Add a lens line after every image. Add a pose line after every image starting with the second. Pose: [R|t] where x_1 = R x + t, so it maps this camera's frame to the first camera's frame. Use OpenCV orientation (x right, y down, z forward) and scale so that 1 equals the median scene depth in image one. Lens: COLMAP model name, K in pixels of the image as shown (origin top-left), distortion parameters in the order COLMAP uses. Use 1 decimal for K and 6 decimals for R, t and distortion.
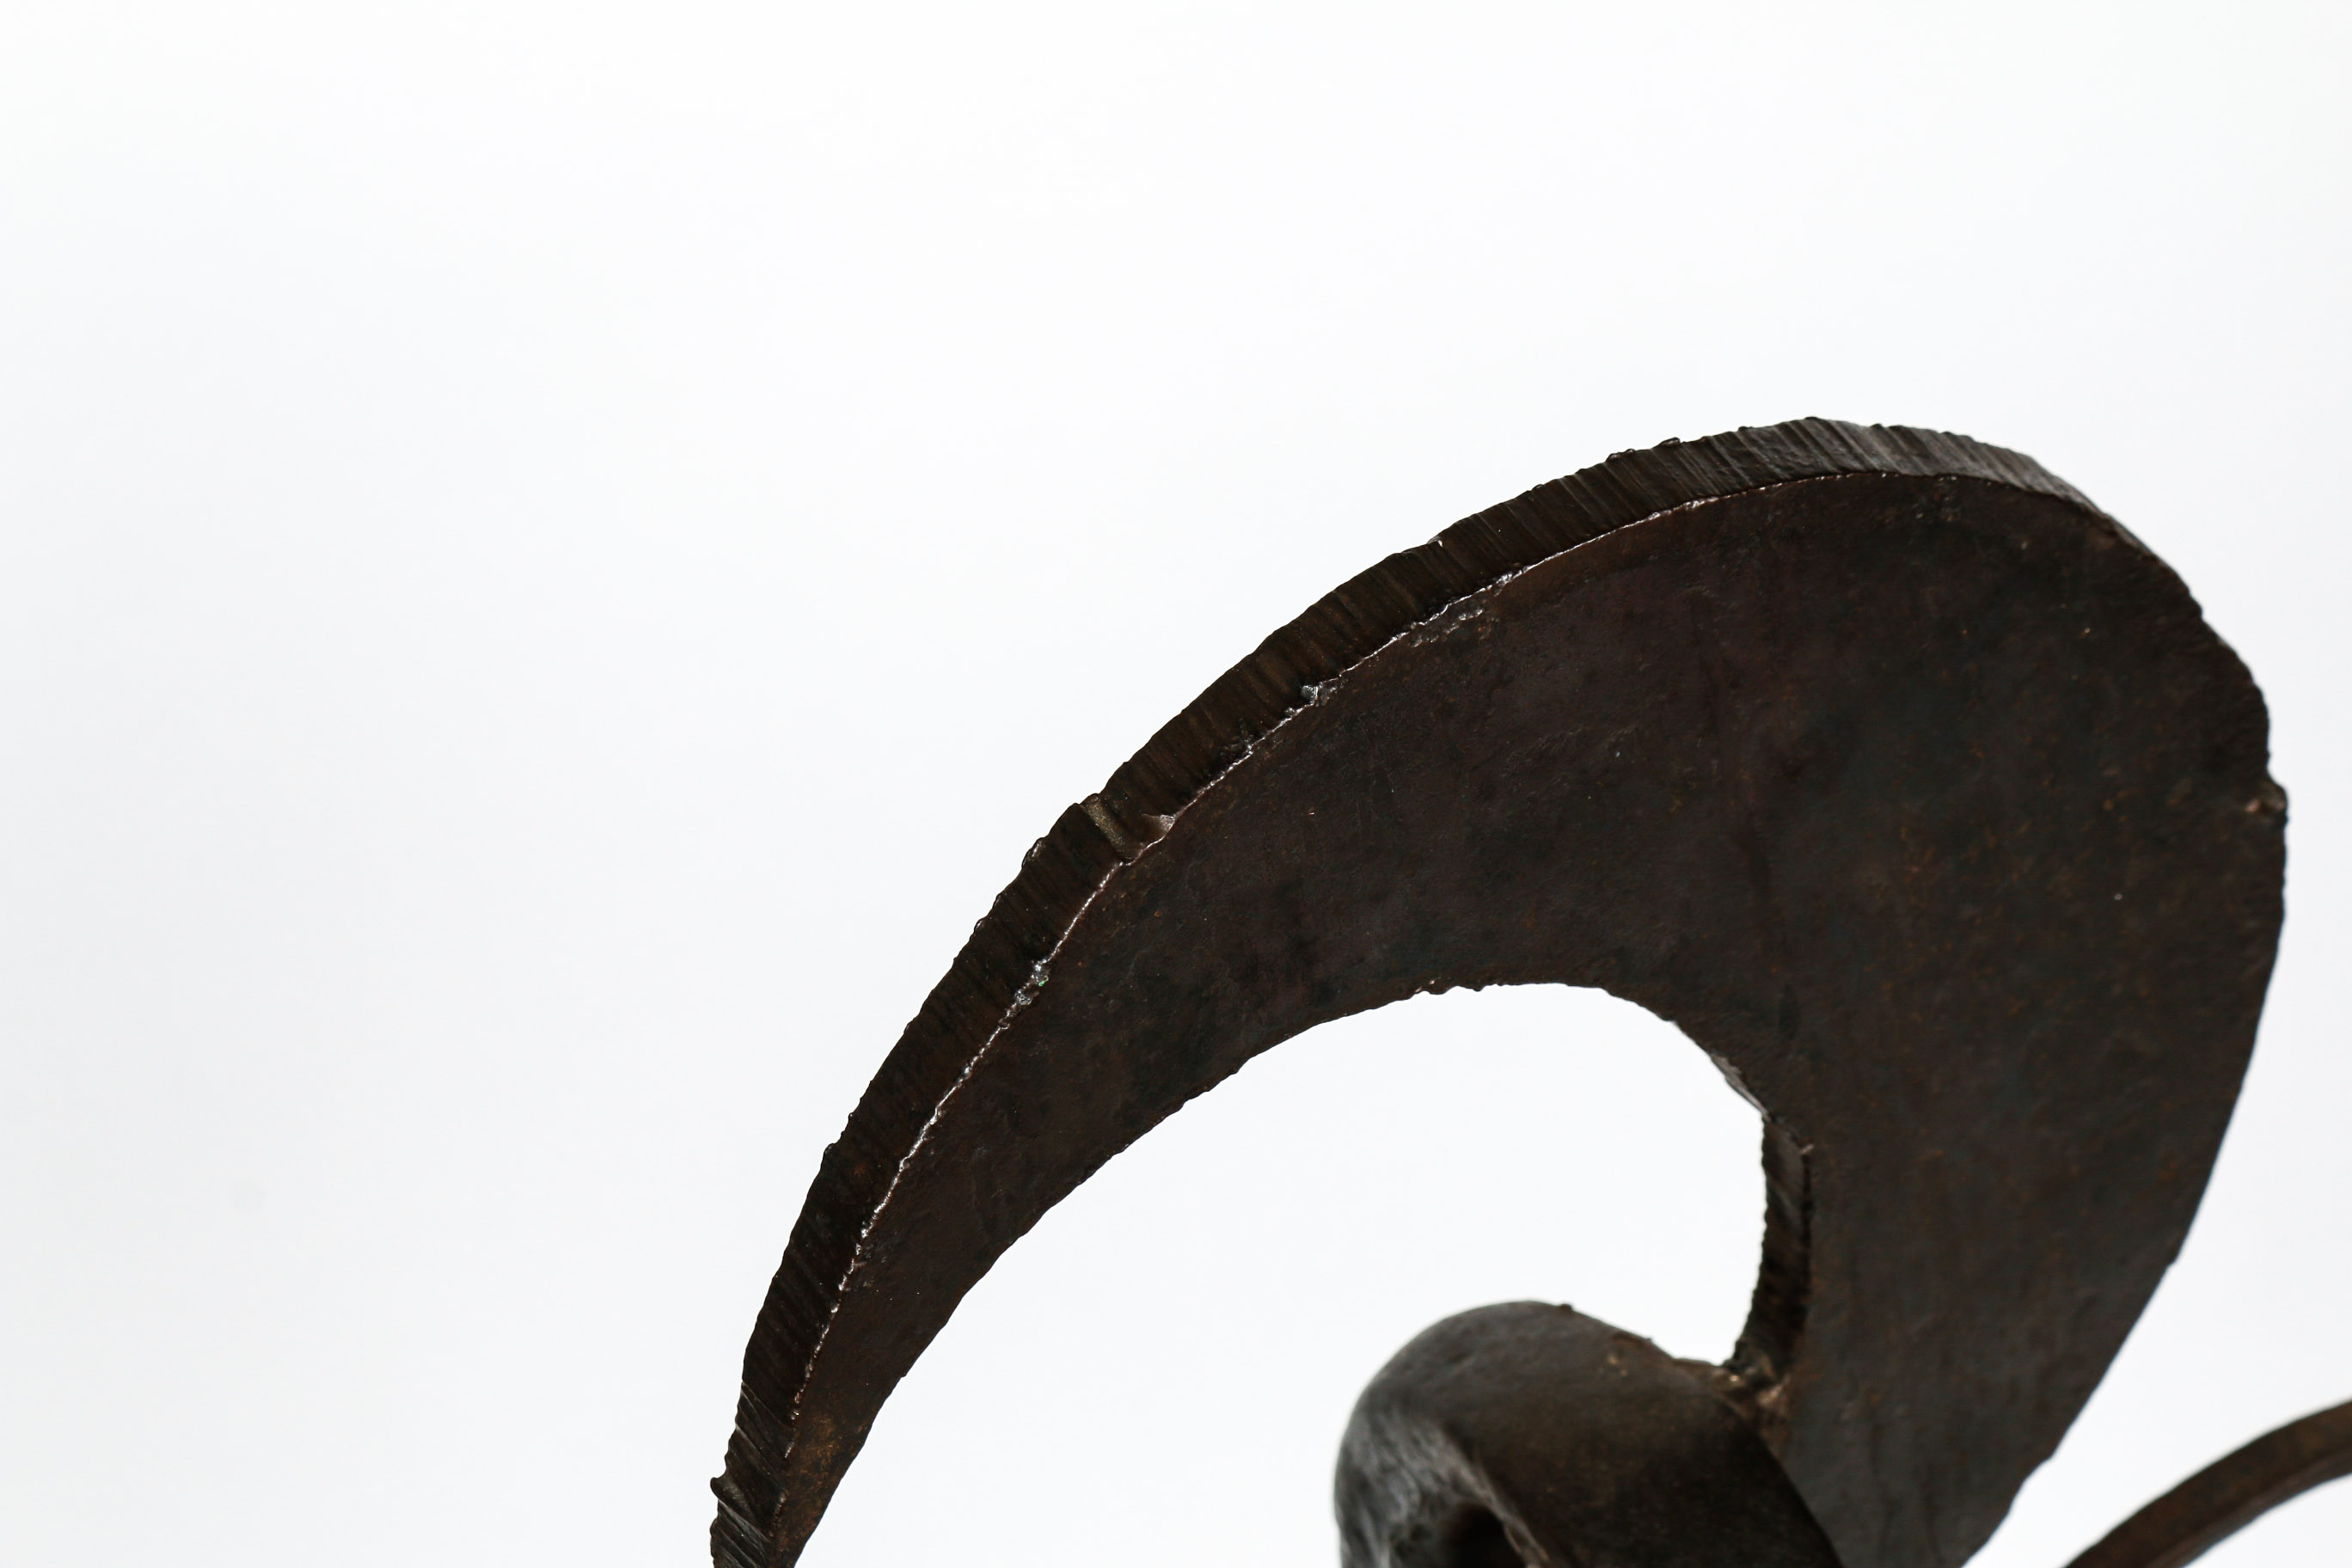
lens RADIAL K [[5711.8, 0, 1175.5], [0, 5711.8, 784.6], [0, 0, 1]] dist [0.047315, 0.000000]
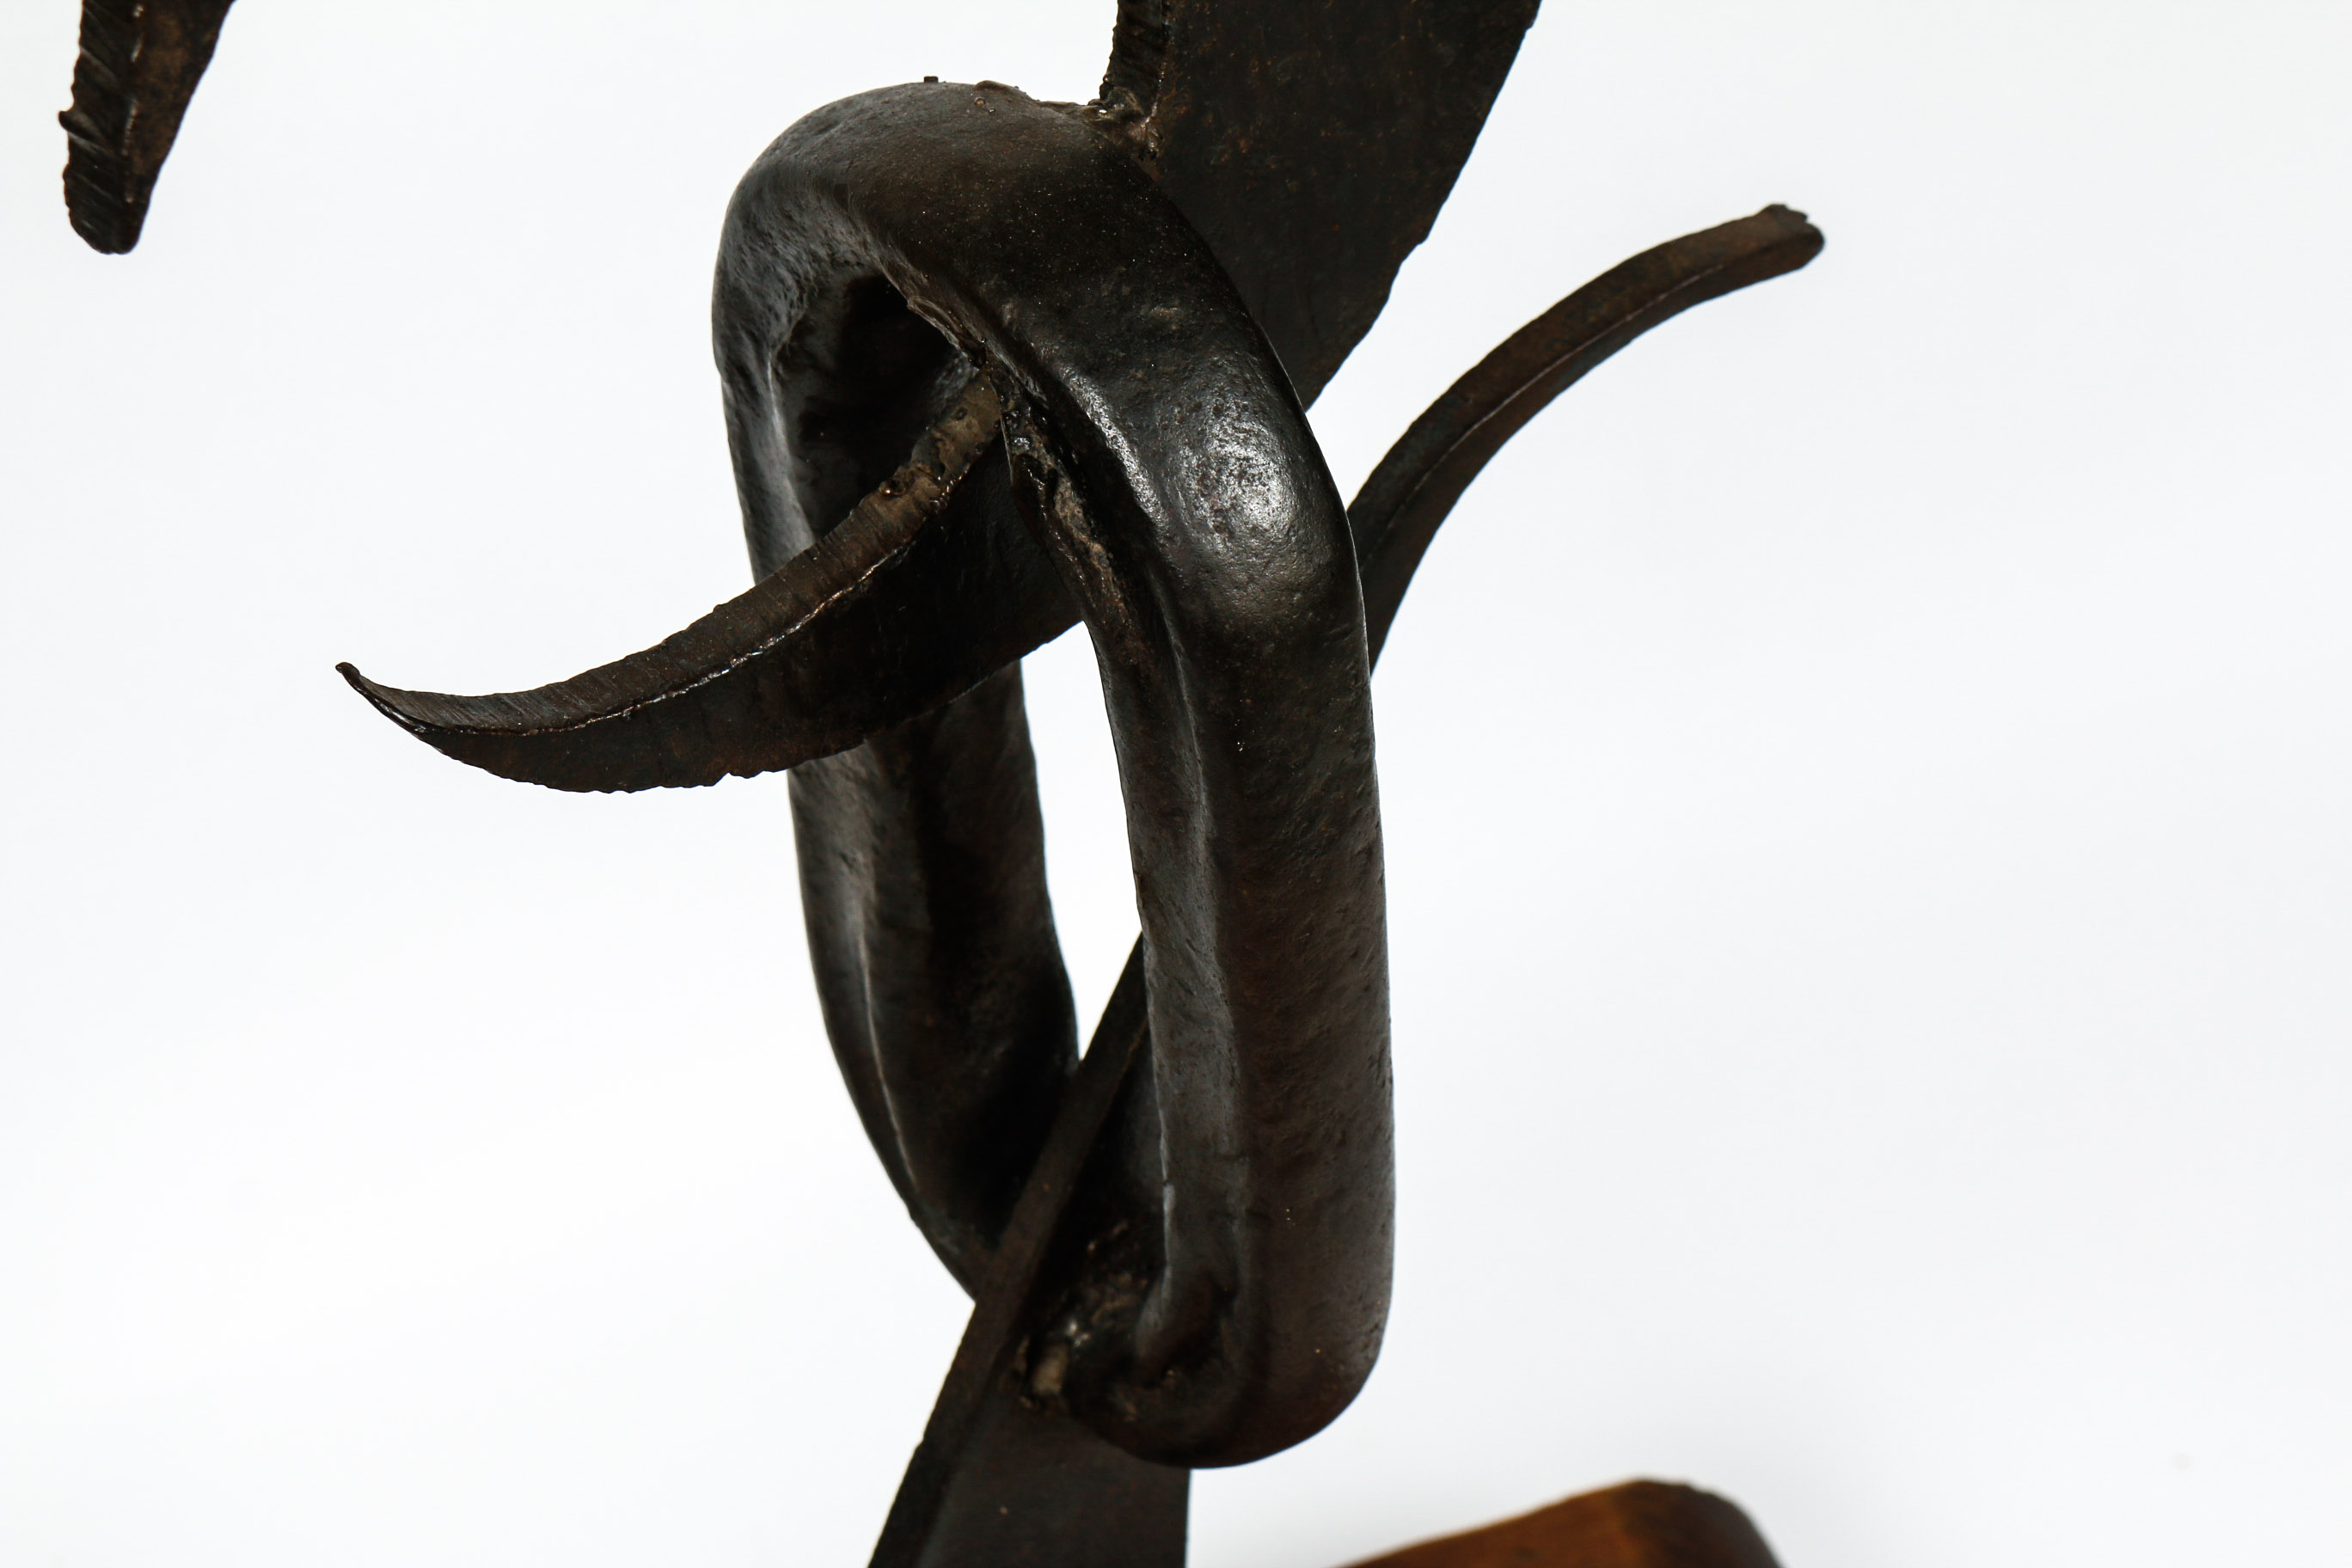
lens RADIAL K [[5711.8, 0, 1172.9], [0, 5711.8, 774.7], [0, 0, 1]] dist [0.047315, 0.000000]
pose [[0.991780, -0.073373, 0.104823, -0.002986], [0.072351, 0.997288, 0.013524, 0.205729], [-0.105531, -0.005829, 0.994399, 0.006666]]
